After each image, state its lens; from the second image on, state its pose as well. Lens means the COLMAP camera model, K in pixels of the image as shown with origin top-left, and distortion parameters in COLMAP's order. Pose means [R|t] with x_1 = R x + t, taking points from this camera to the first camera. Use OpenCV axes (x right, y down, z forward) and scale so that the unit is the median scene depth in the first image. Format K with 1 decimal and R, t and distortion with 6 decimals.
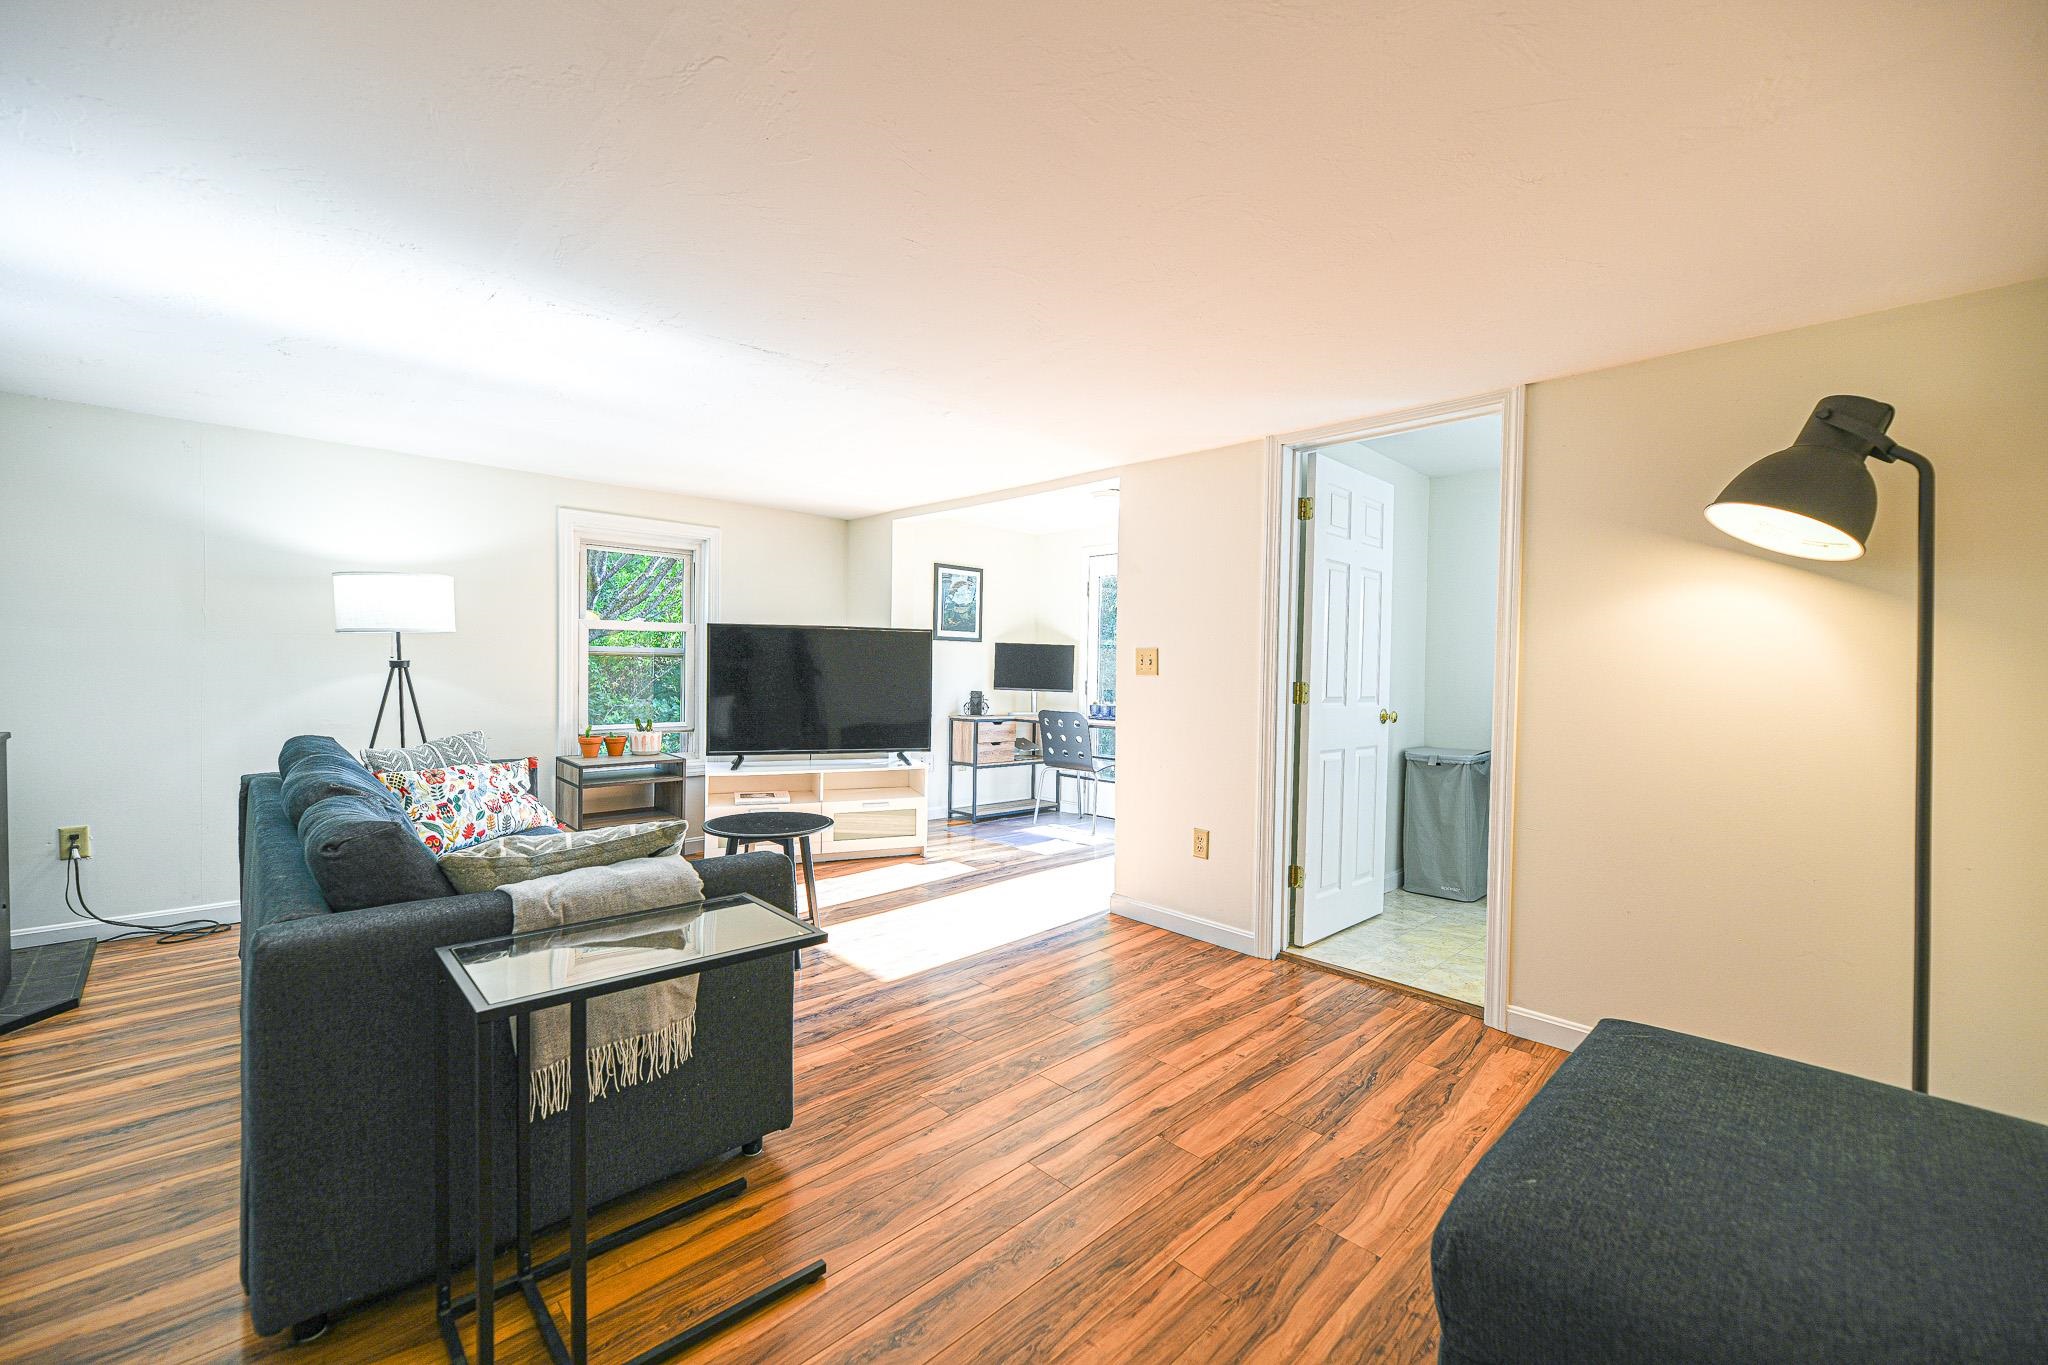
lens RADIAL K [[826.4, 0, 1024.0], [0, 826.4, 682.5], [0, 0, 1]] dist [-0.000624, -0.000720]
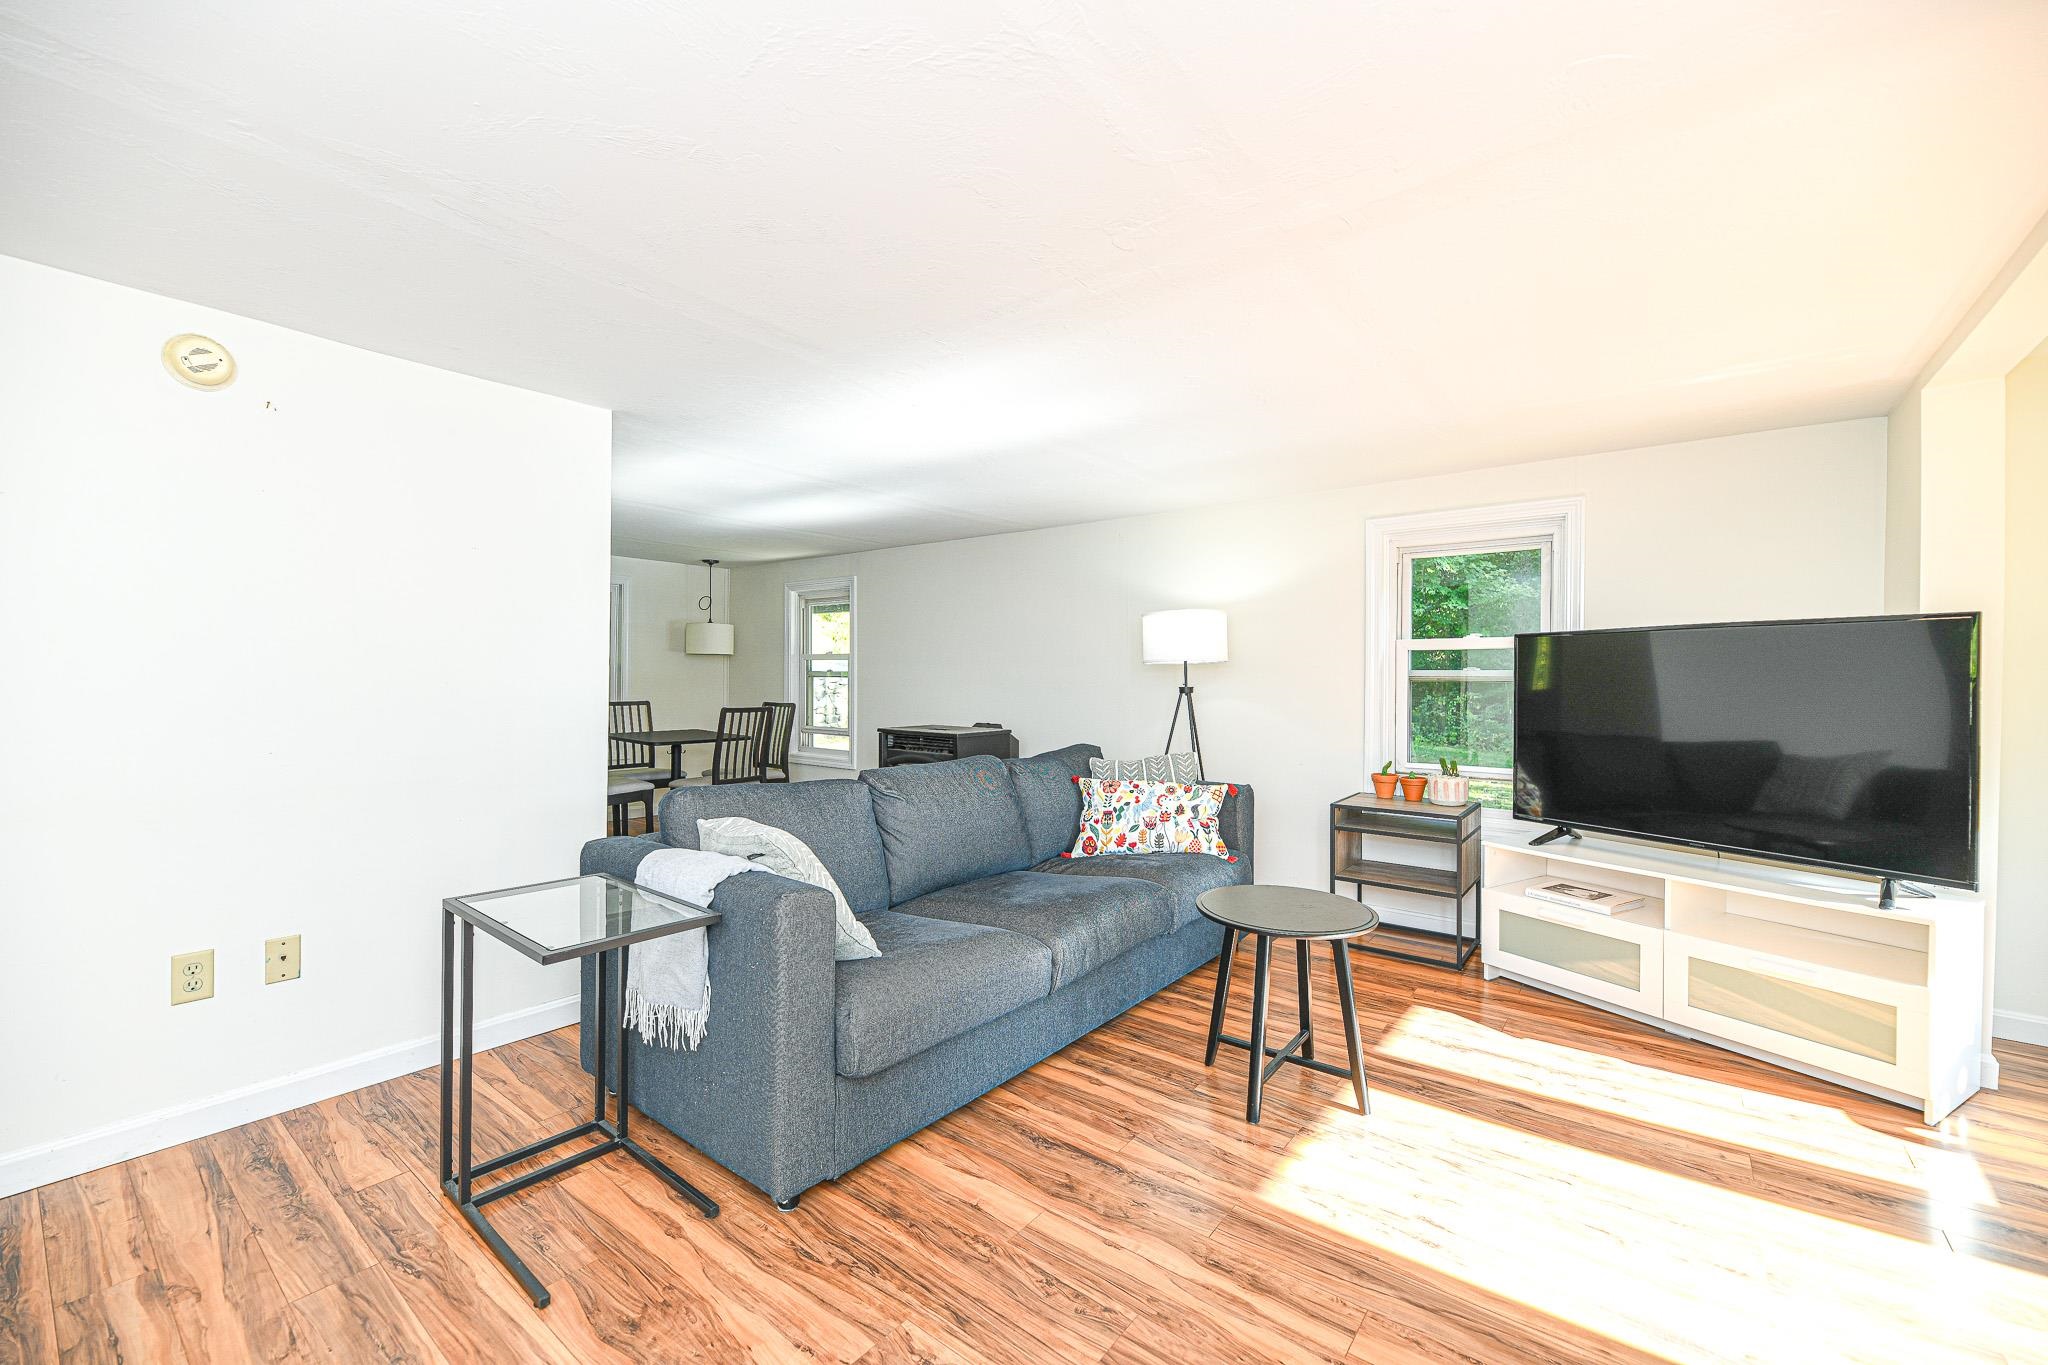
lens RADIAL K [[826.4, 0, 1024.0], [0, 826.4, 682.5], [0, 0, 1]] dist [-0.000624, -0.000720]
pose [[0.132251, -0.012272, -0.991140, 0.409243], [-0.027953, 0.999480, -0.016105, -0.008899], [0.990822, 0.029835, 0.131839, 0.722834]]
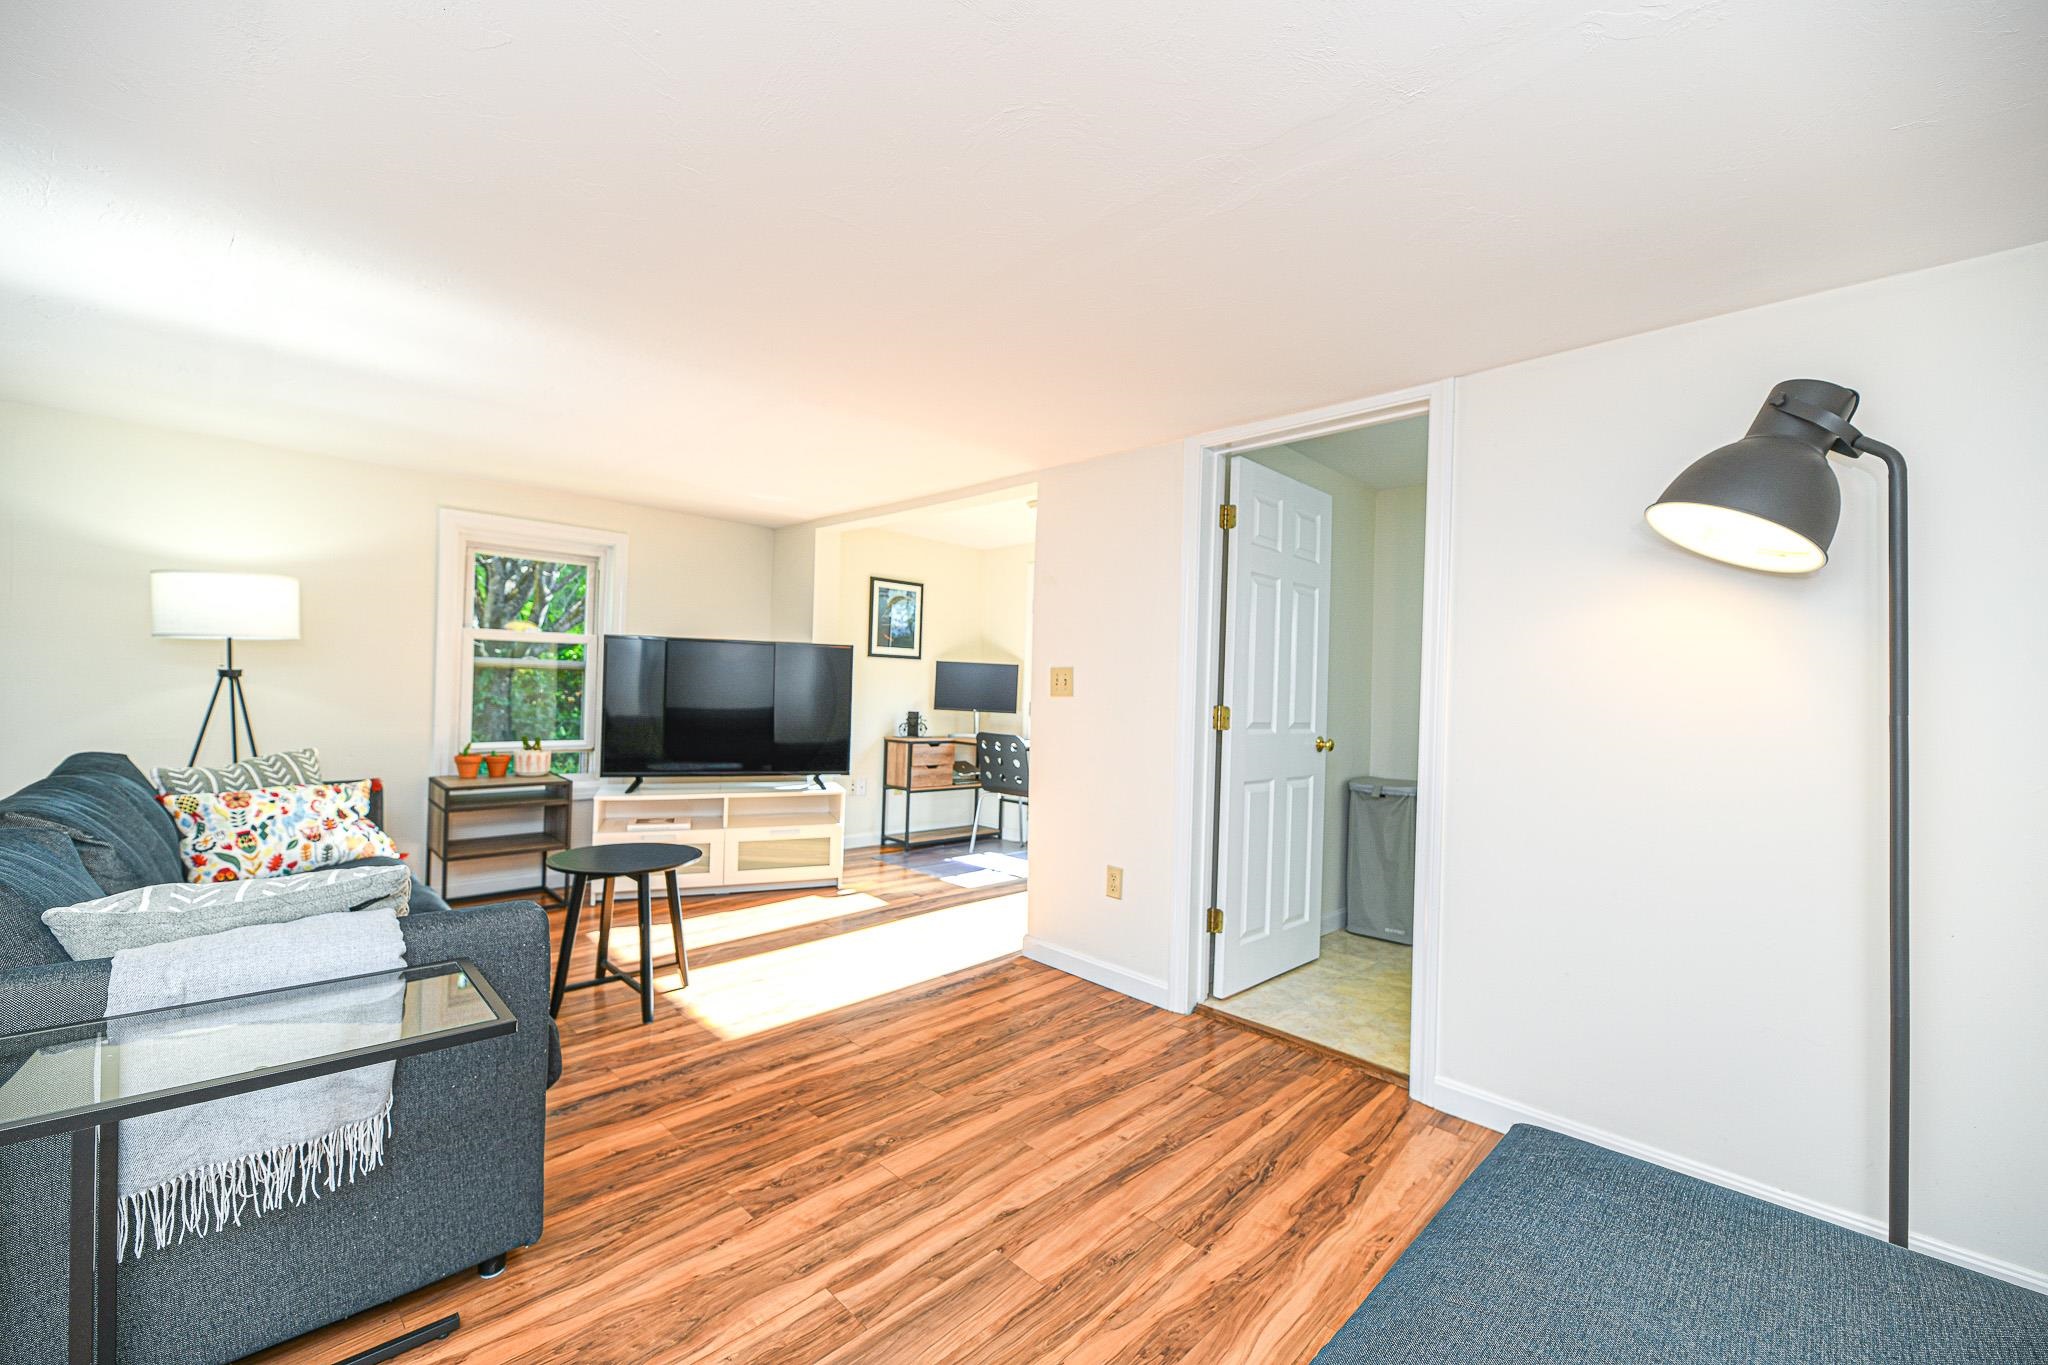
lens RADIAL K [[820.6, 0, 1024.0], [0, 820.6, 682.5], [0, 0, 1]] dist [-0.002175, -0.000597]
pose [[0.999828, 0.013165, 0.013076, 0.115830], [-0.012832, 0.999599, -0.025239, -0.000854], [-0.013403, 0.025066, 0.999596, 0.108742]]
